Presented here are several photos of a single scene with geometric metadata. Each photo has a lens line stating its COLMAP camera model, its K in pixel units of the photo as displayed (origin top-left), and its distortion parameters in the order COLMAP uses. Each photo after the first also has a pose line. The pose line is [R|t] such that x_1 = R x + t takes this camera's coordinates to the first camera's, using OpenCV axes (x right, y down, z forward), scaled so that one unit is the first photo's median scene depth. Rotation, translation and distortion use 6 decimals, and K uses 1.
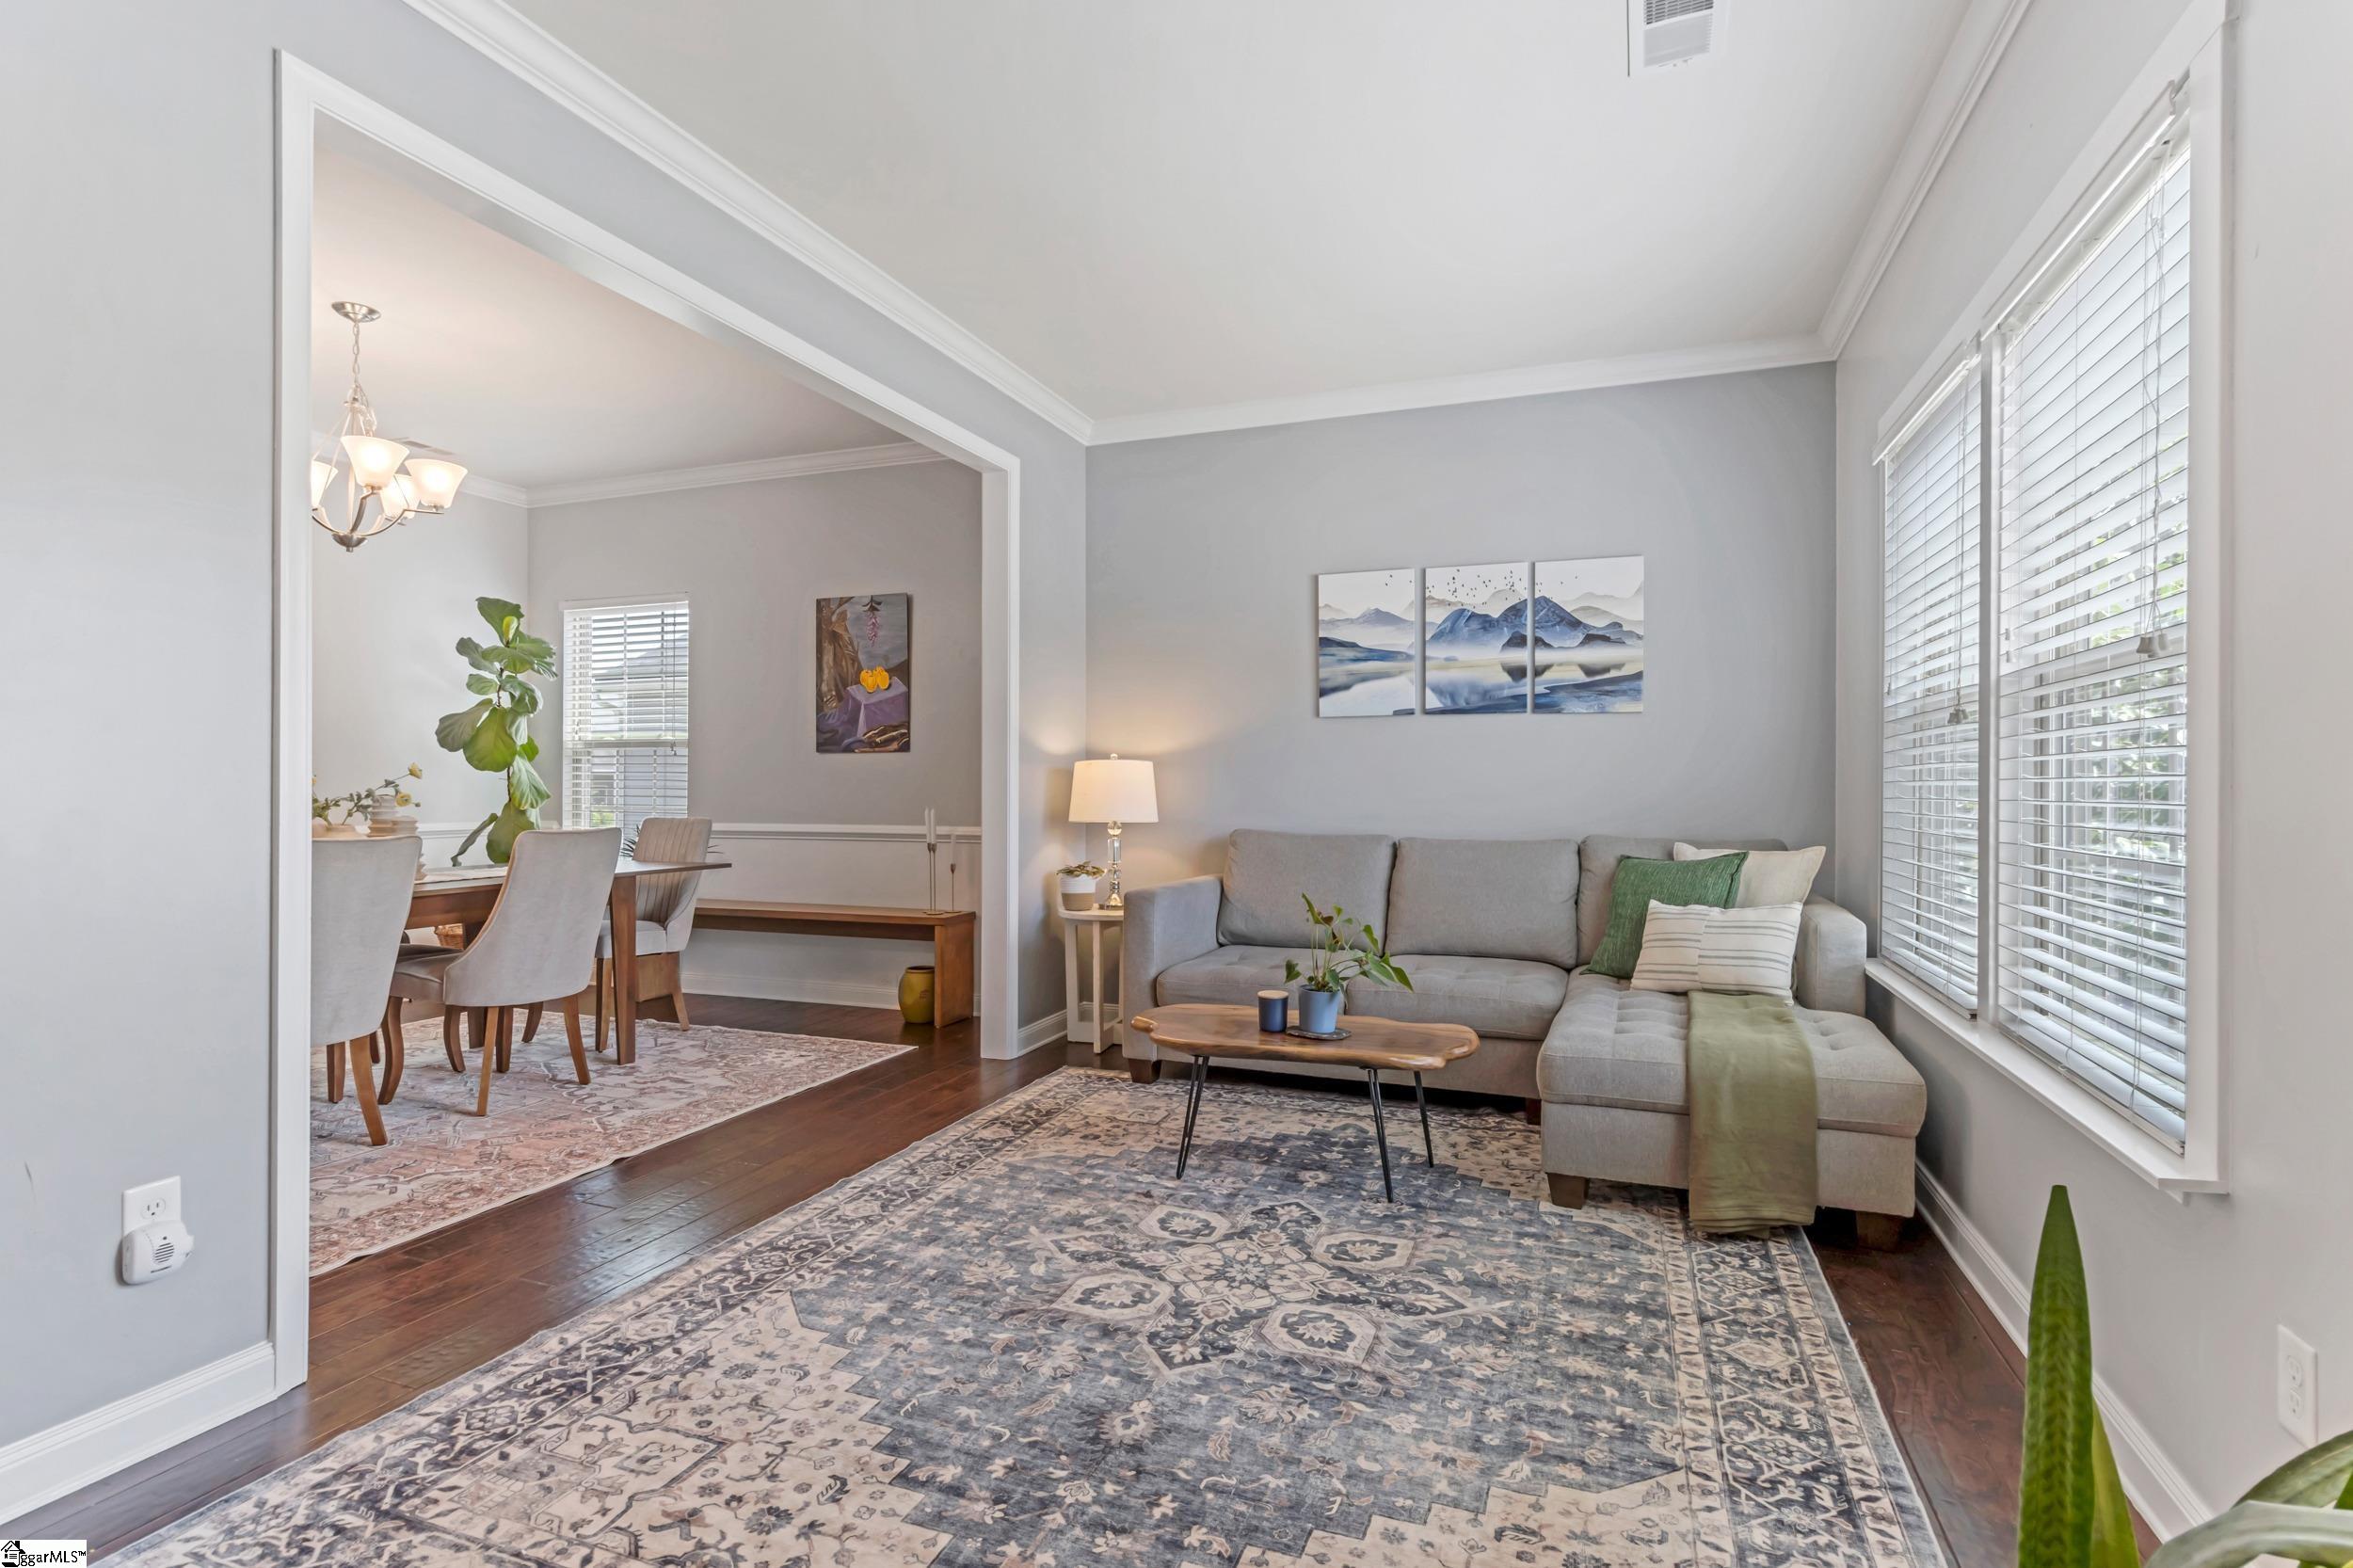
lens RADIAL K [[1130.3, 0, 1178.0], [0, 1130.3, 787.1], [0, 0, 1]] dist [-0.004987, -0.000742]
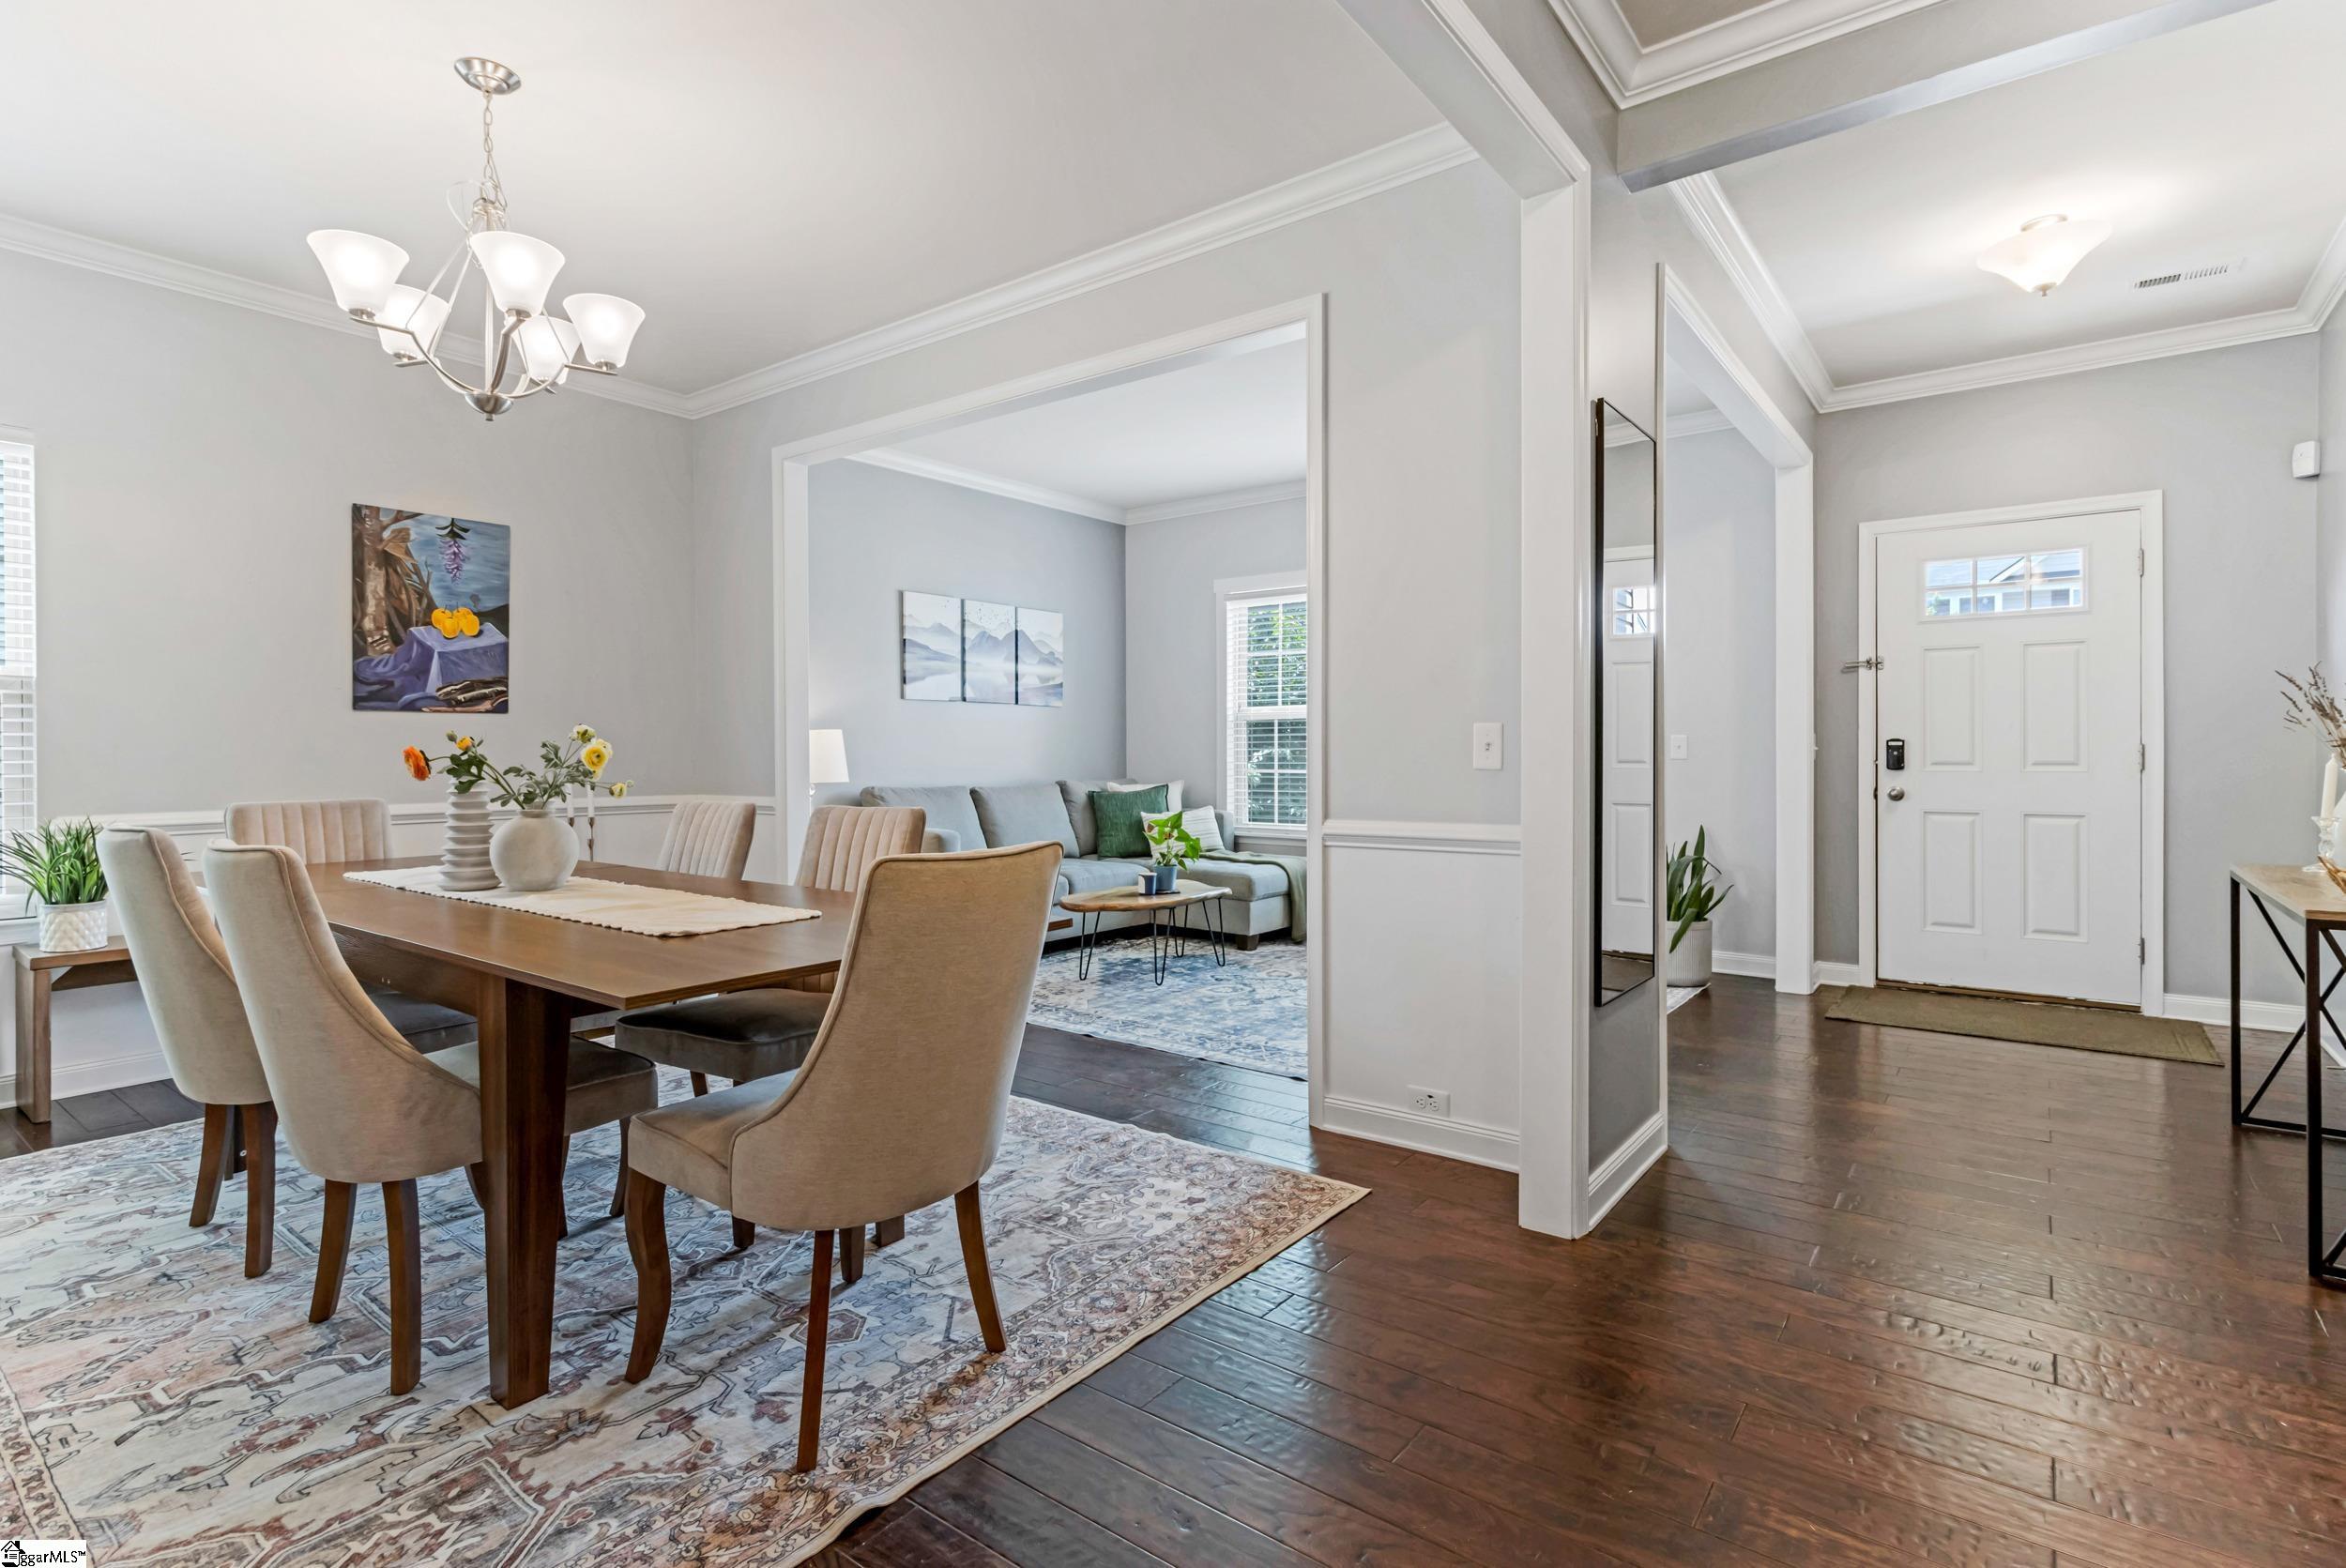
lens RADIAL K [[1126.9, 0, 1171.4], [0, 1126.9, 766.8], [0, 0, 1]] dist [-0.004987, -0.000742]
pose [[0.299029, -0.014320, 0.954137, -0.889704], [0.006696, 0.999894, 0.012909, 0.001187], [-0.954221, 0.002529, 0.299093, 0.271035]]
